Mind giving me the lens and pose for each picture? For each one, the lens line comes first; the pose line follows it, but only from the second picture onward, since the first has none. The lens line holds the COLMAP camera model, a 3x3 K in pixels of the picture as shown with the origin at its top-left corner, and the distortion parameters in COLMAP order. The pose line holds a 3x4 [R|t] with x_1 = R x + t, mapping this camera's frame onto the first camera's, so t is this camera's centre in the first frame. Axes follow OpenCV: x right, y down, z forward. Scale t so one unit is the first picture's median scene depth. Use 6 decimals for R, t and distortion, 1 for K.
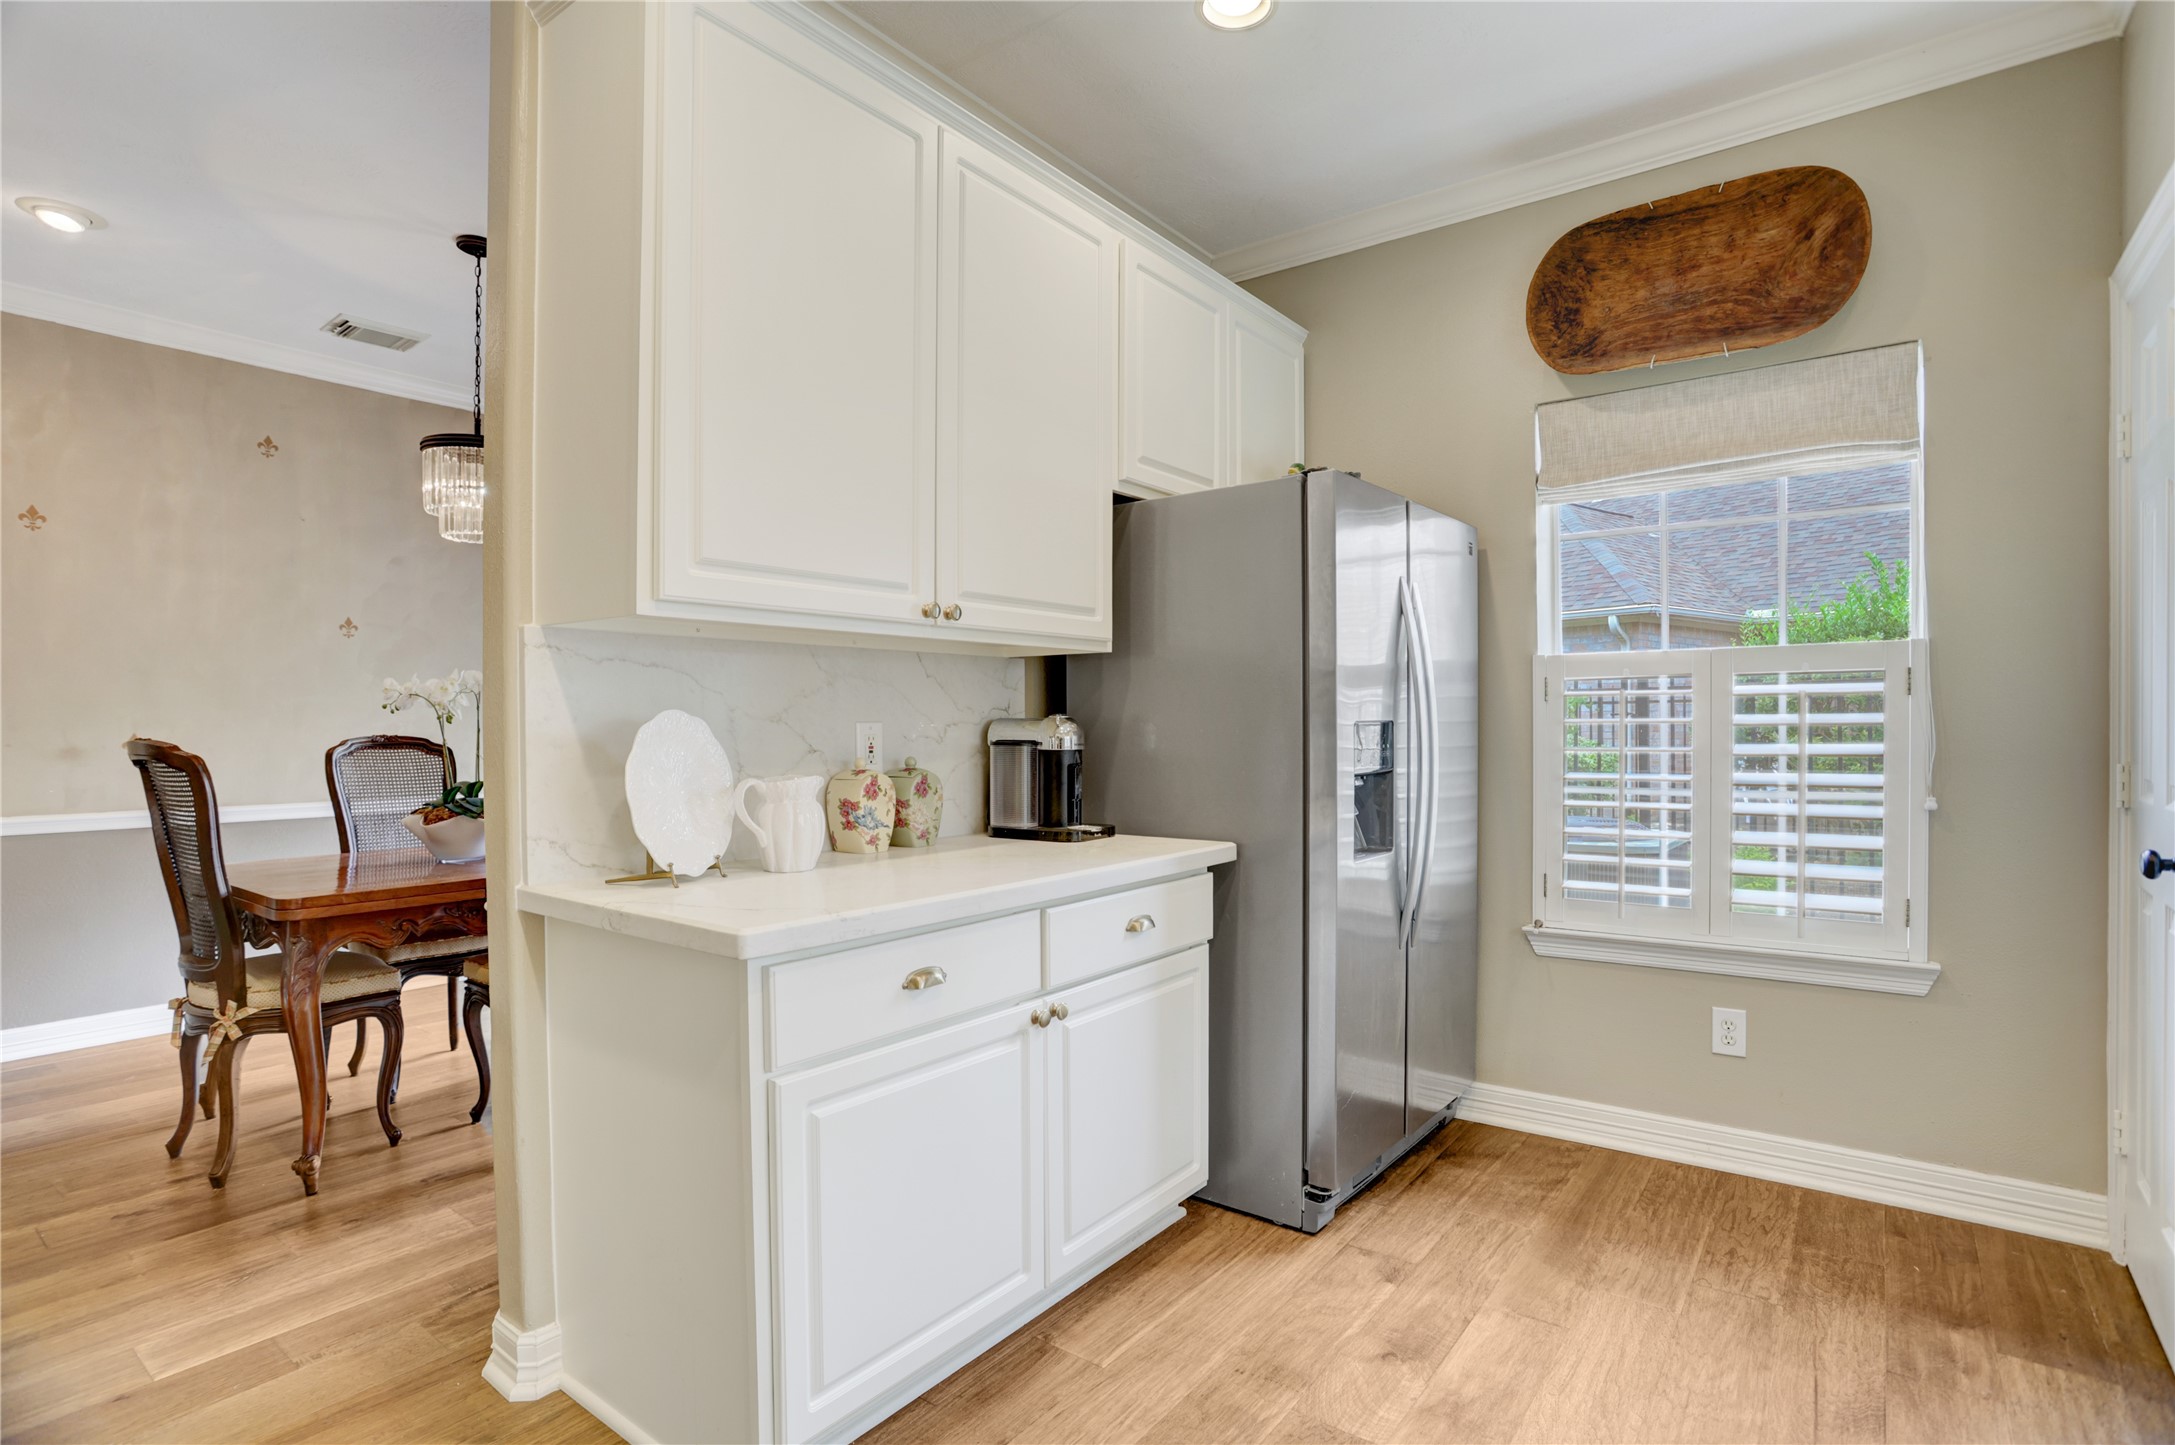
lens RADIAL K [[1091.8, 0, 1088.5], [0, 1091.8, 725.3], [0, 0, 1]] dist [-0.026752, 0.013377]
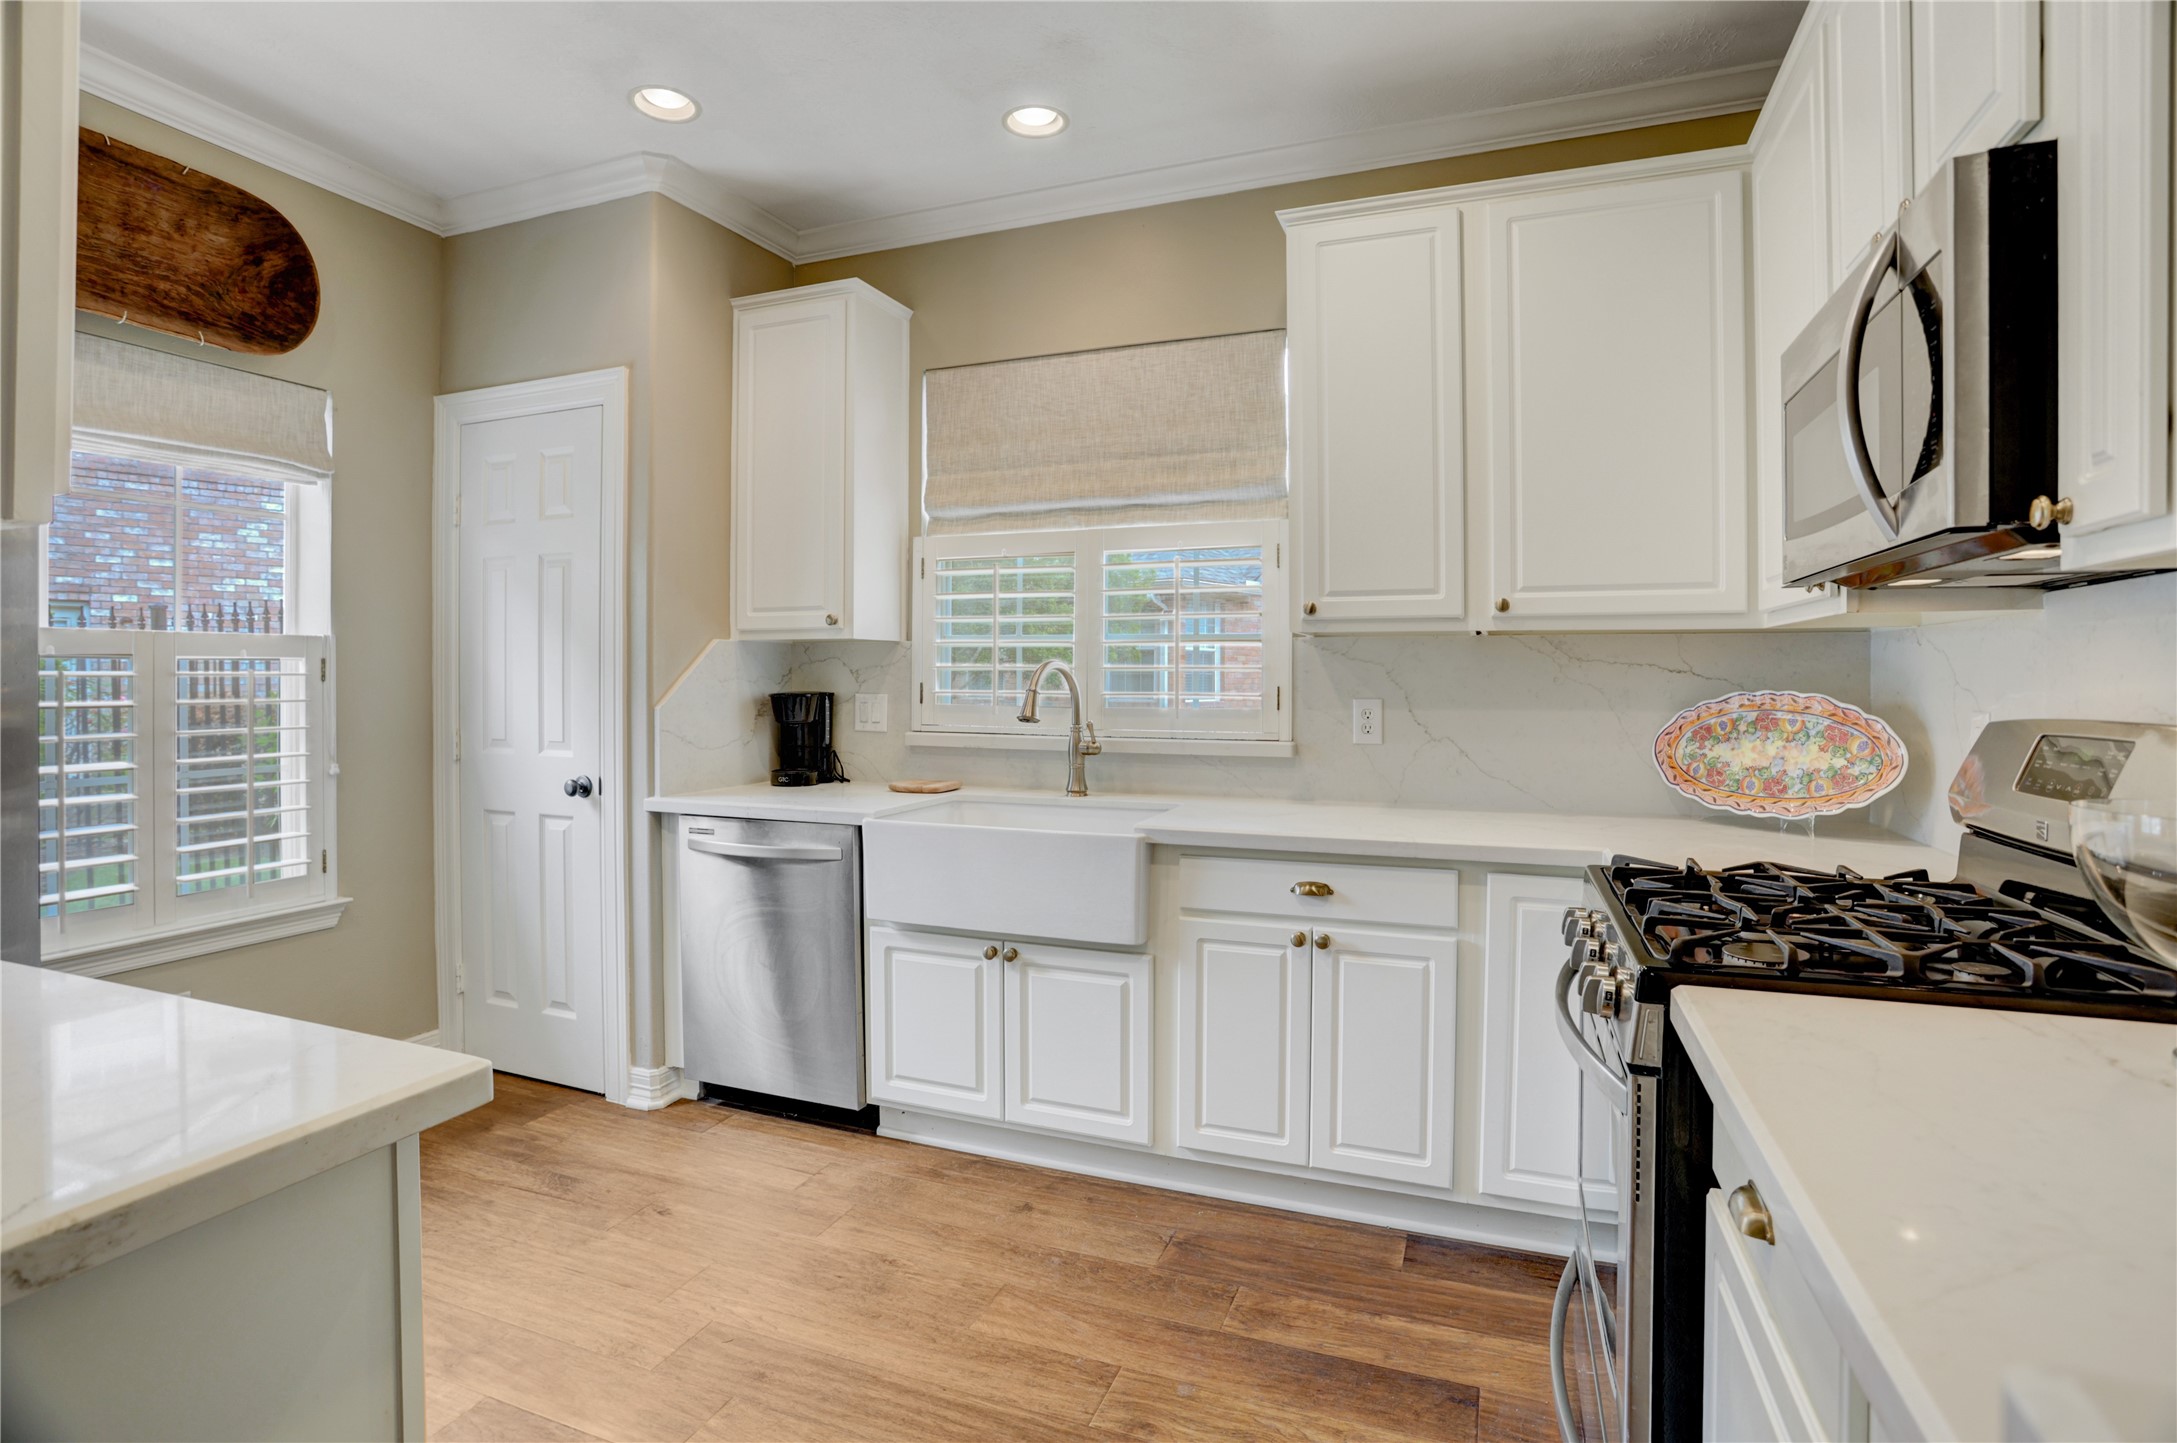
lens RADIAL K [[1092.8, 0, 1054.8], [0, 1092.8, 692.9], [0, 0, 1]] dist [-0.026752, 0.013377]
pose [[-0.239935, -0.000369, 0.970789, -0.591653], [0.006976, 0.999973, 0.002104, -0.011916], [-0.970764, 0.007277, -0.239927, 0.476257]]
